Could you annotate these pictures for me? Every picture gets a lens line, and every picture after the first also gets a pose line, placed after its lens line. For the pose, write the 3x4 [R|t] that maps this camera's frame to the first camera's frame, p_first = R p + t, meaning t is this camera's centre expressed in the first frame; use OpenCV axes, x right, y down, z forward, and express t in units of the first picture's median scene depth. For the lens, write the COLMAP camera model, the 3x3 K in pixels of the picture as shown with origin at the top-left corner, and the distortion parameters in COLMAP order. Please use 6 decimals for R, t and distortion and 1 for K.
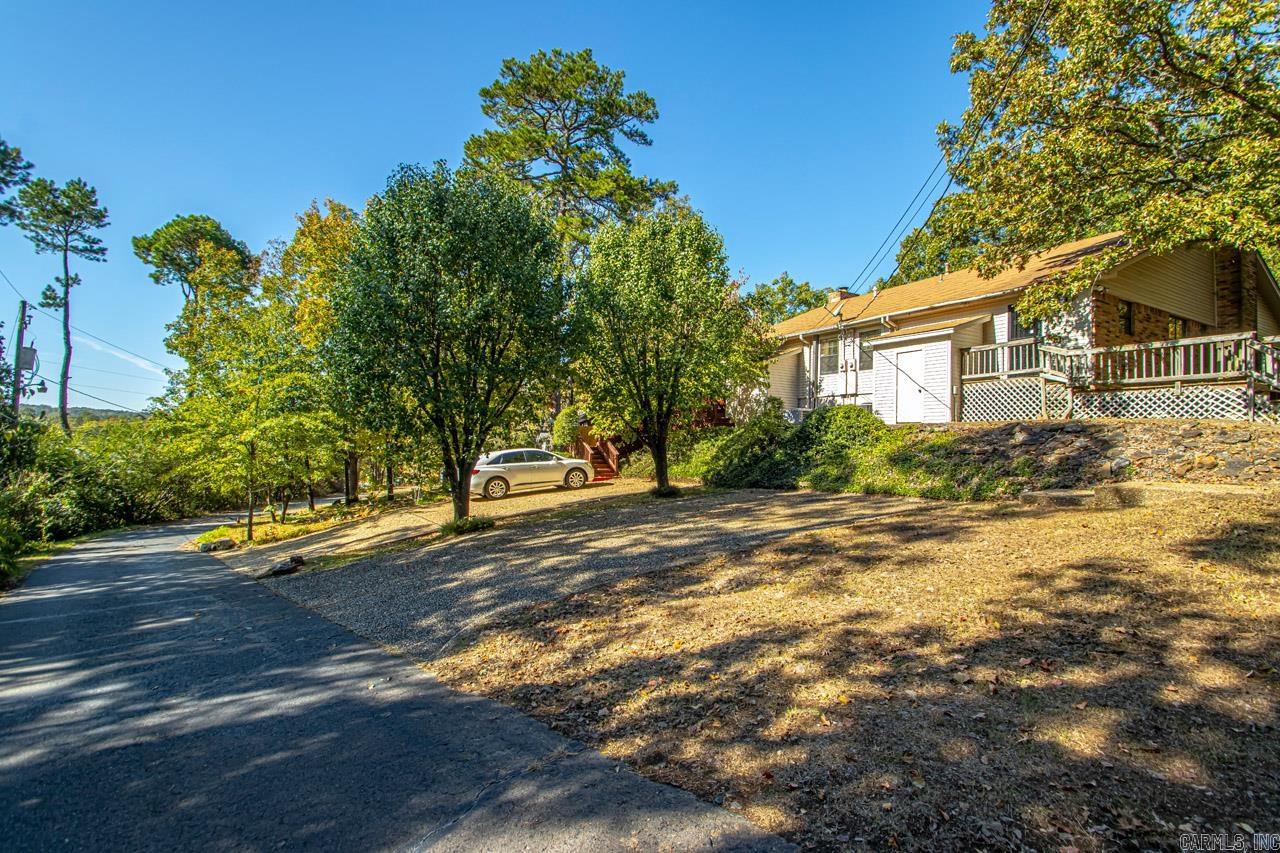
lens RADIAL K [[601.0, 0, 647.3], [0, 601.0, 423.9], [0, 0, 1]] dist [0.024682, -0.022242]
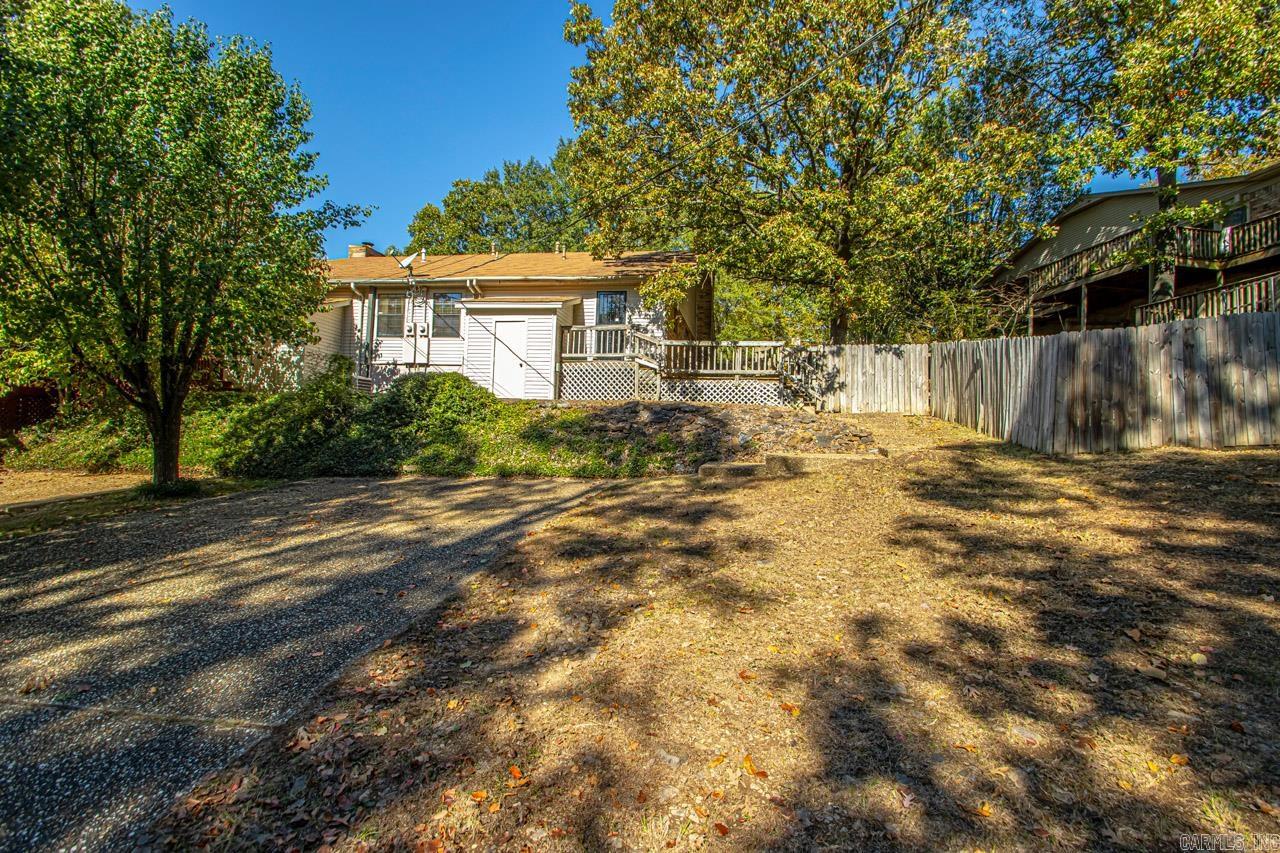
lens RADIAL K [[595.9, 0, 622.3], [0, 595.9, 425.5], [0, 0, 1]] dist [0.000721, 0.000021]
pose [[0.637942, 0.029118, 0.769534, -0.158198], [-0.042575, 0.999090, -0.002510, 0.035531], [-0.768907, -0.031162, 0.638601, 0.305605]]
